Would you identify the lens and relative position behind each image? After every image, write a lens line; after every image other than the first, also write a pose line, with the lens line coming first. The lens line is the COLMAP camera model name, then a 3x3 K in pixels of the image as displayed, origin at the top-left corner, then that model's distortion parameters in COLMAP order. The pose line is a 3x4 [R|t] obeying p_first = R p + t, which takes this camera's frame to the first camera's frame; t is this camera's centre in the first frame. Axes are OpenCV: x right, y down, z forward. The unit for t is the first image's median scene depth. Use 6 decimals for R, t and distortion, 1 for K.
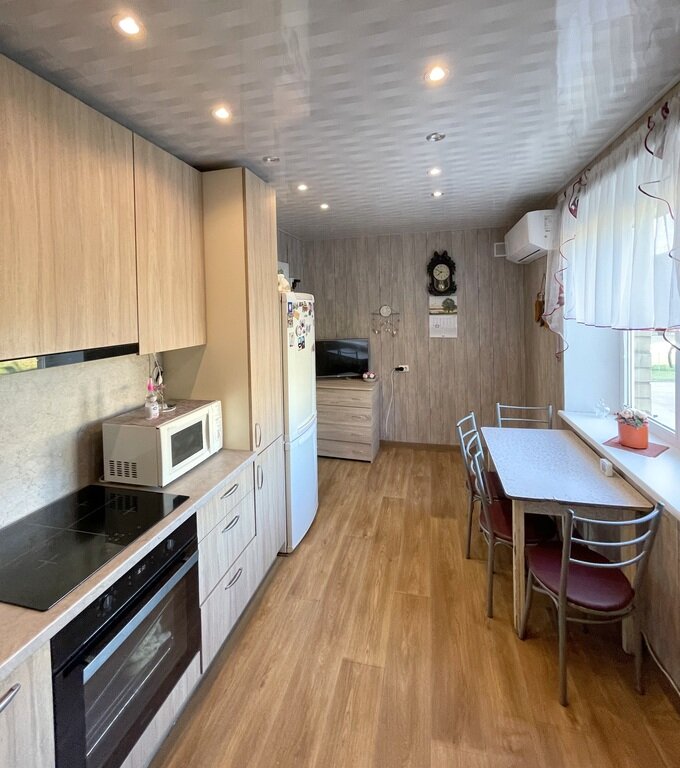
lens RADIAL K [[369.0, 0, 341.5], [0, 369.0, 309.3], [0, 0, 1]] dist [0.000520, 0.000178]
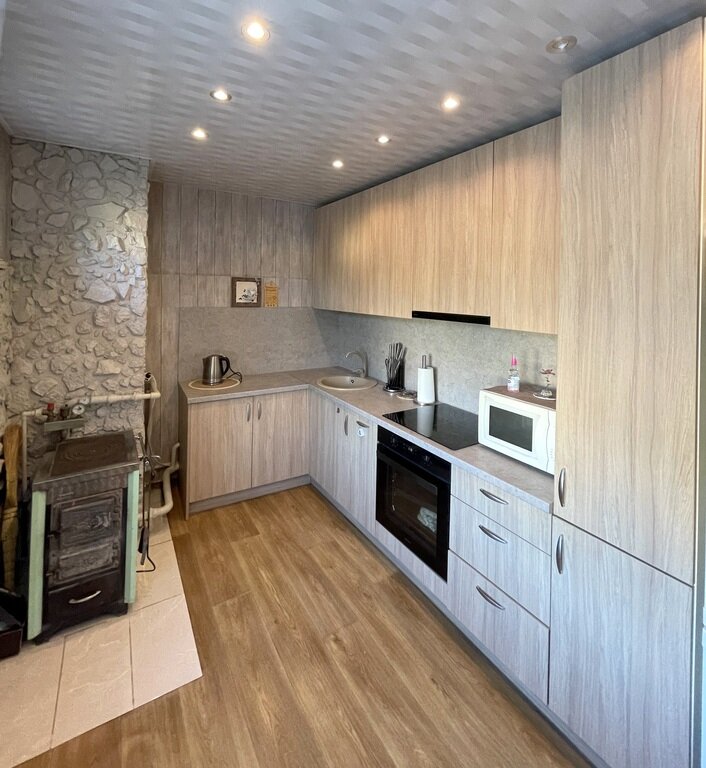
lens RADIAL K [[382.1, 0, 351.5], [0, 382.1, 290.1], [0, 0, 1]] dist [-0.001654, 0.000347]
pose [[-0.703448, 0.004240, -0.710734, 0.531435], [-0.008884, 0.999852, 0.014758, -0.007909], [0.710691, 0.016695, -0.703306, 1.280347]]
